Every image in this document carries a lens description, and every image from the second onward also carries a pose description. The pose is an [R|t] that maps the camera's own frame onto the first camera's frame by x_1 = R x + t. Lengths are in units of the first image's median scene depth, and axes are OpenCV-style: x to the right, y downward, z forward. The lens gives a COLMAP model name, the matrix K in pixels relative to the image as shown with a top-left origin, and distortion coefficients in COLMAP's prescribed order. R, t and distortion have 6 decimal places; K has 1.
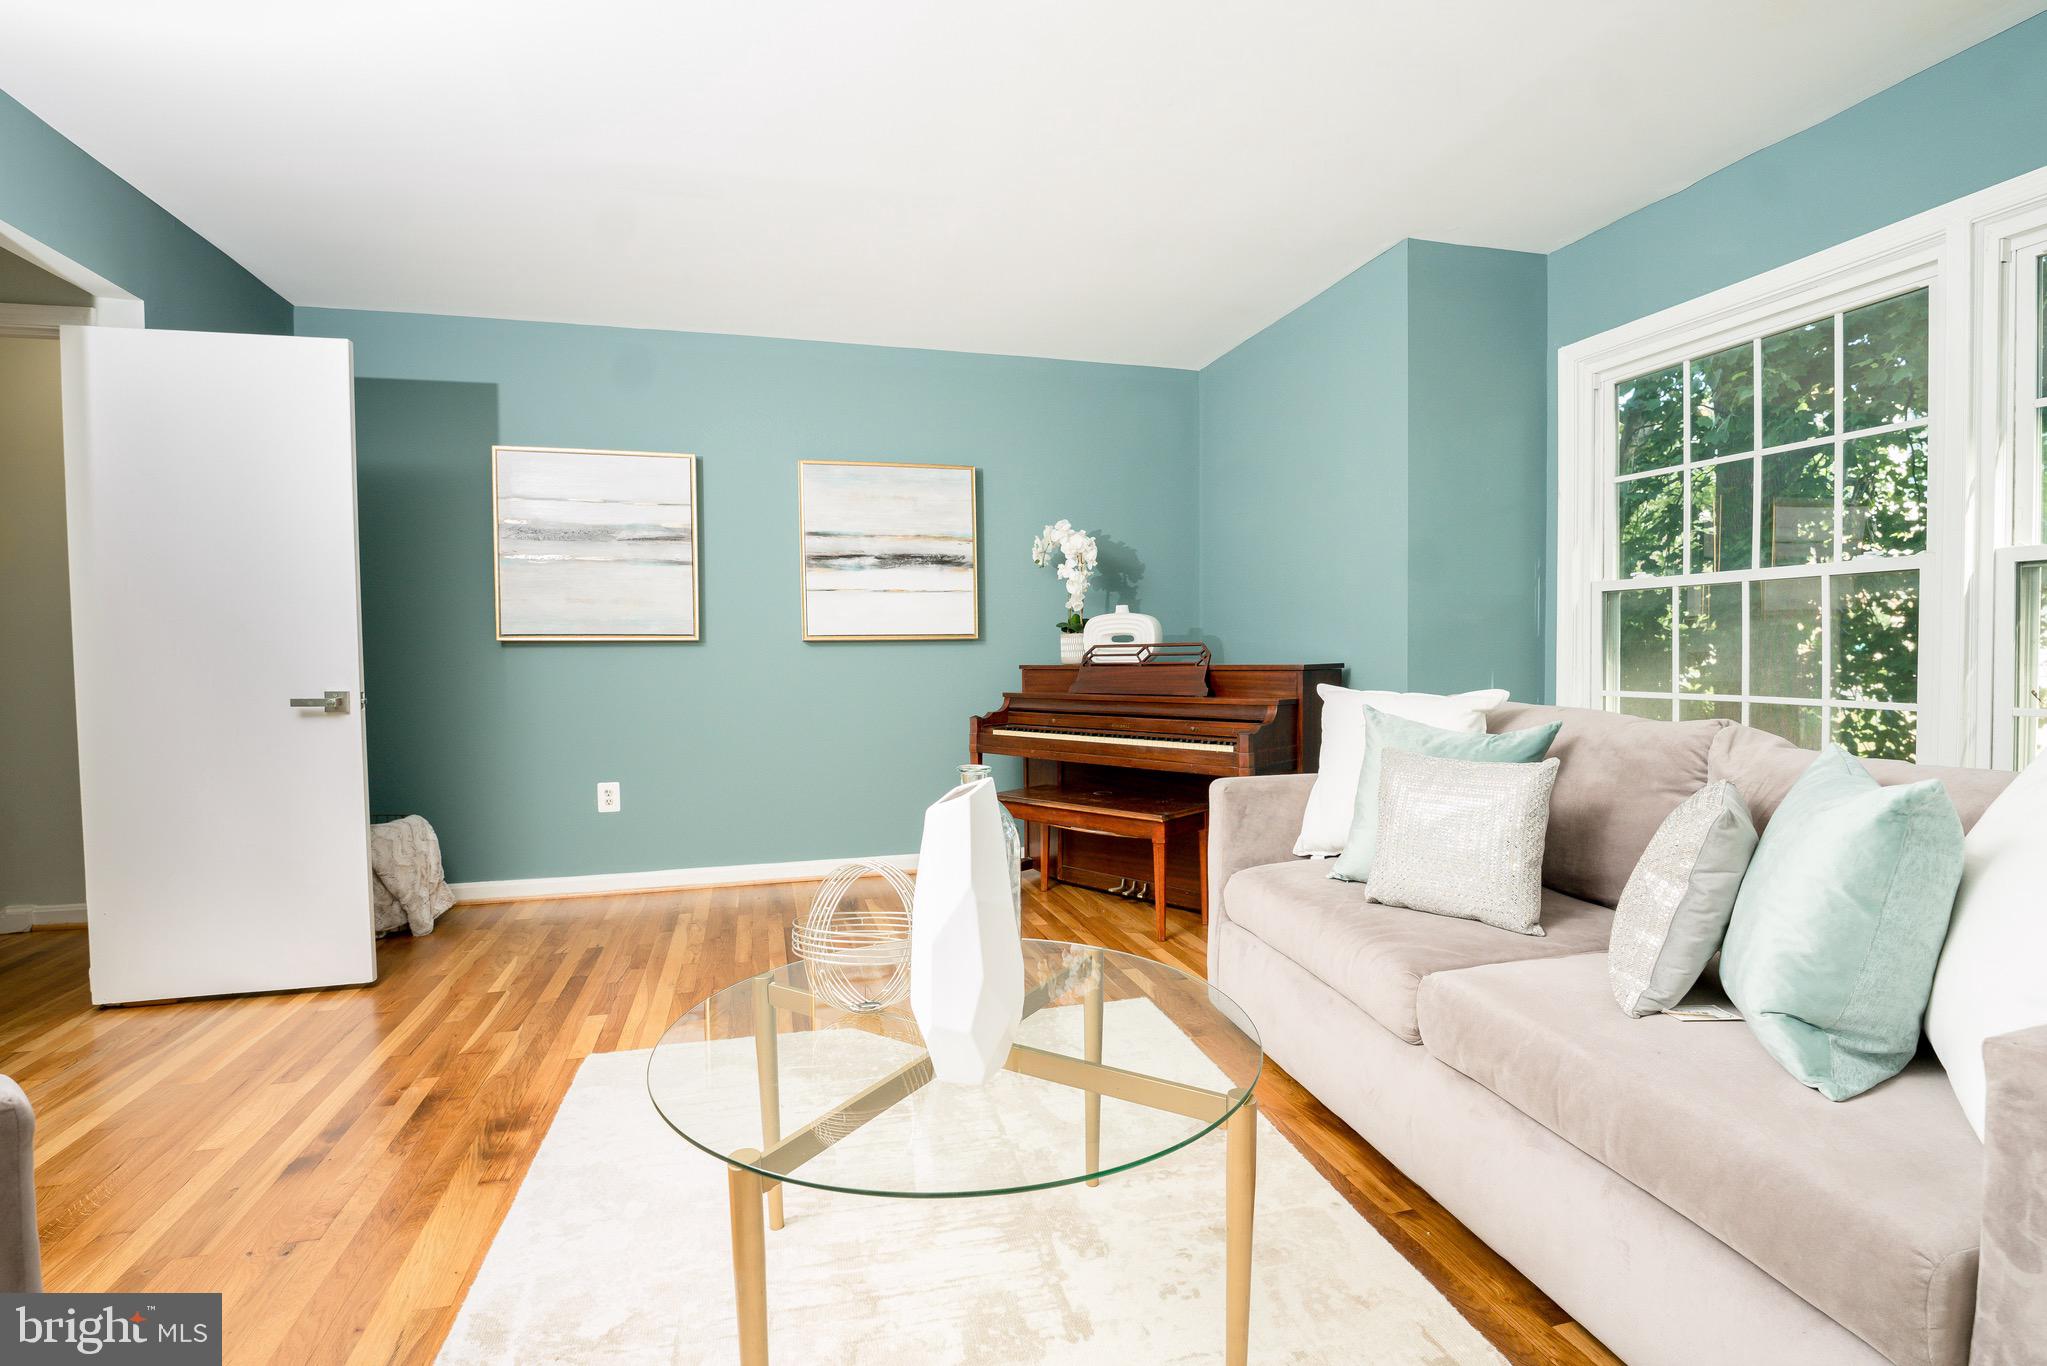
lens RADIAL K [[906.1, 0, 1023.5], [0, 906.1, 683.0], [0, 0, 1]] dist [-0.018659, 0.000333]
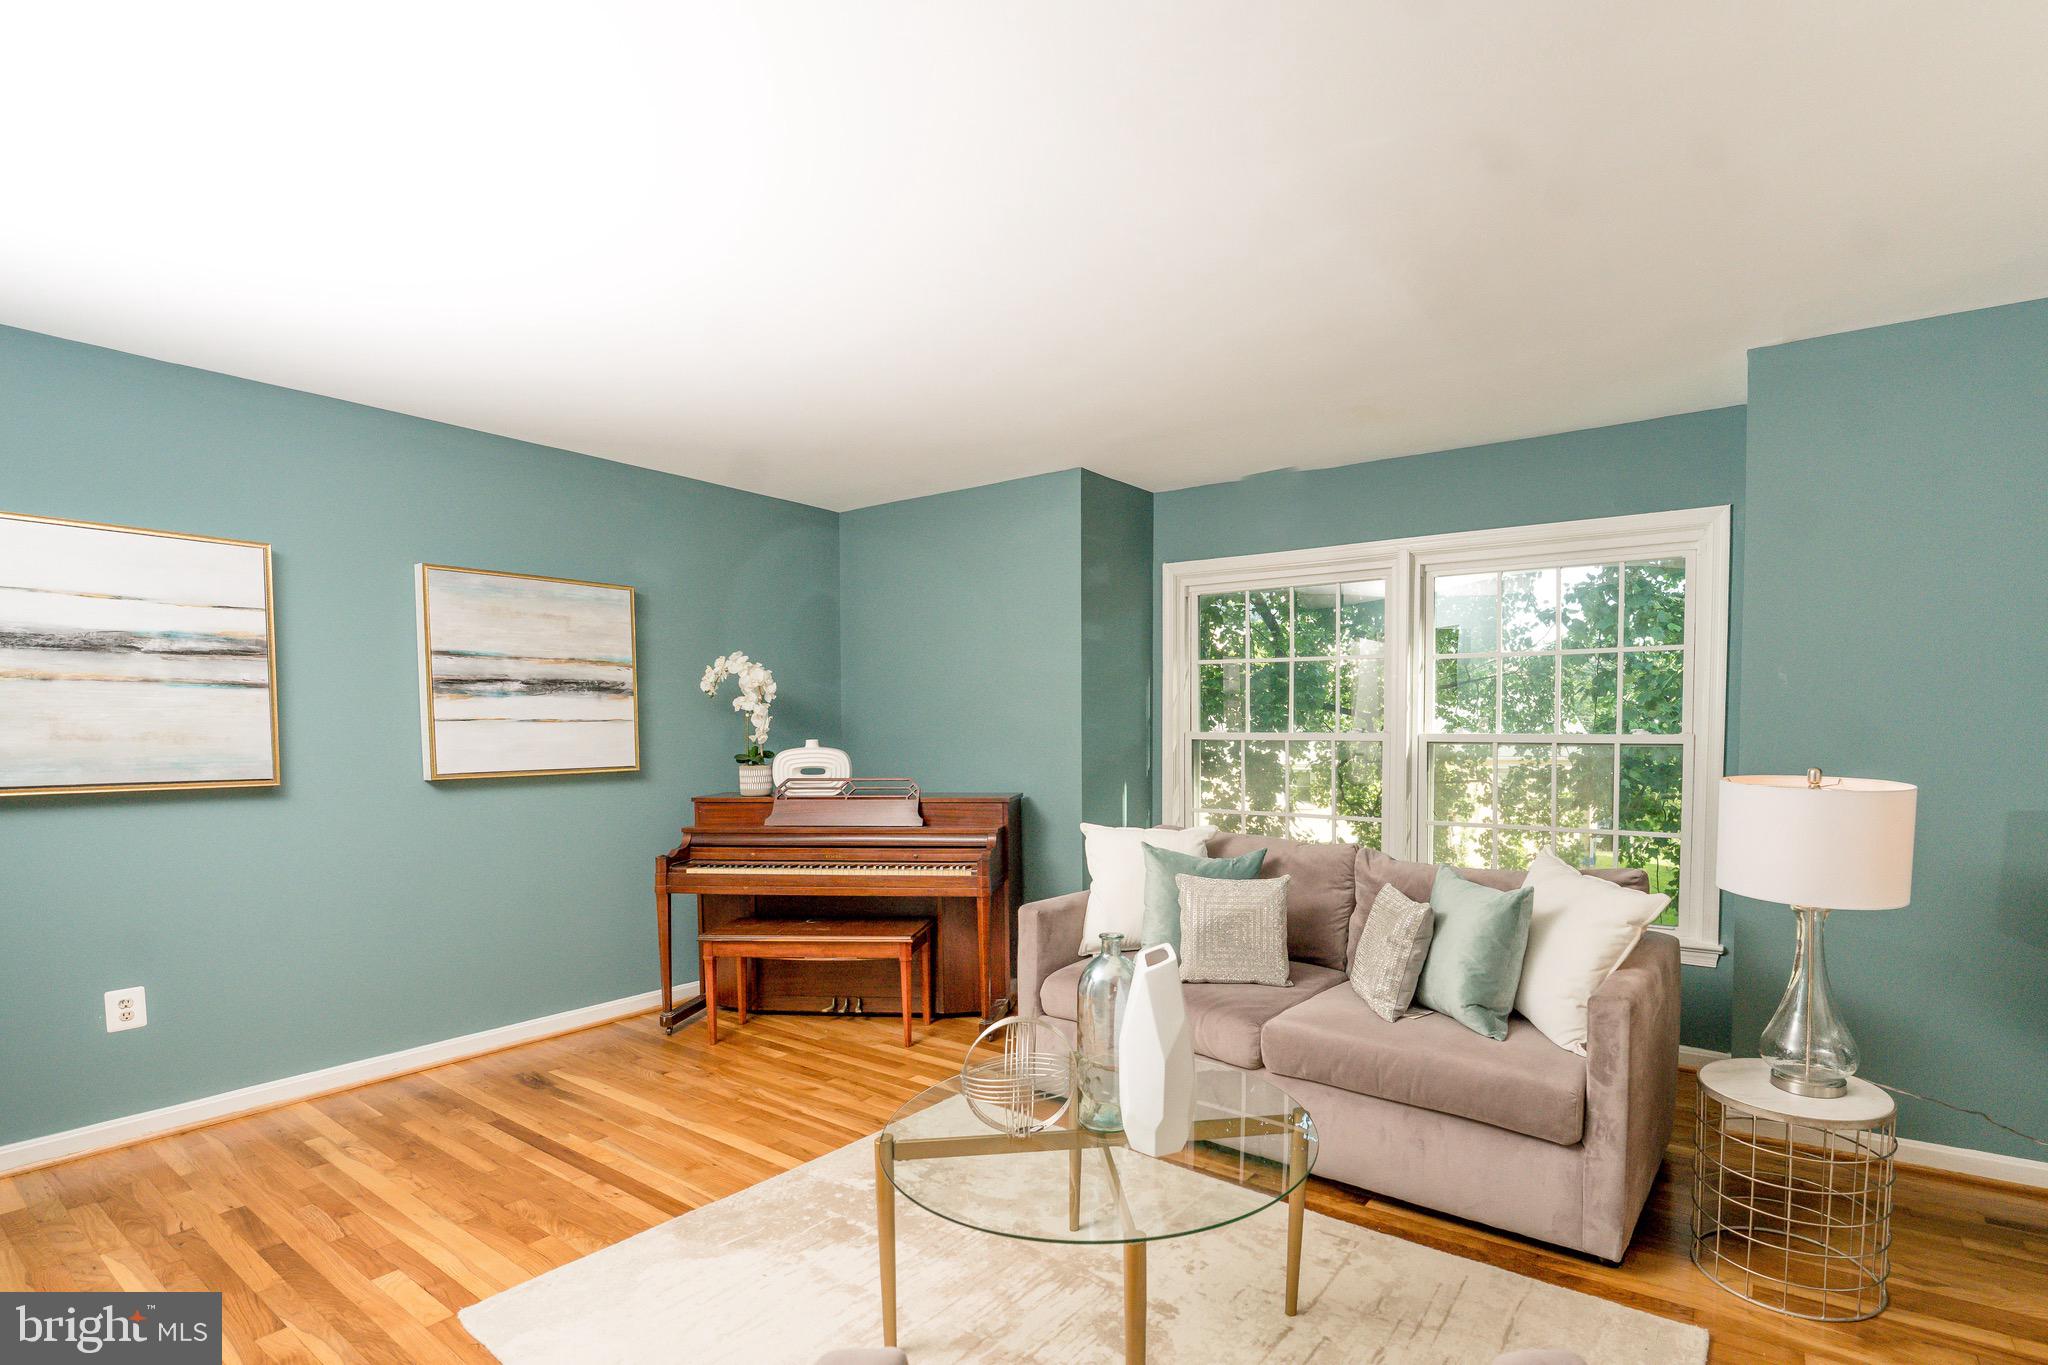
lens RADIAL K [[942.0, 0, 1030.3], [0, 942.0, 774.9], [0, 0, 1]] dist [-0.019954, 0.000039]
pose [[0.786831, -0.031927, 0.616342, -0.353638], [0.020836, 0.999466, 0.025174, -0.064989], [-0.616816, -0.006965, 0.787076, -0.016113]]
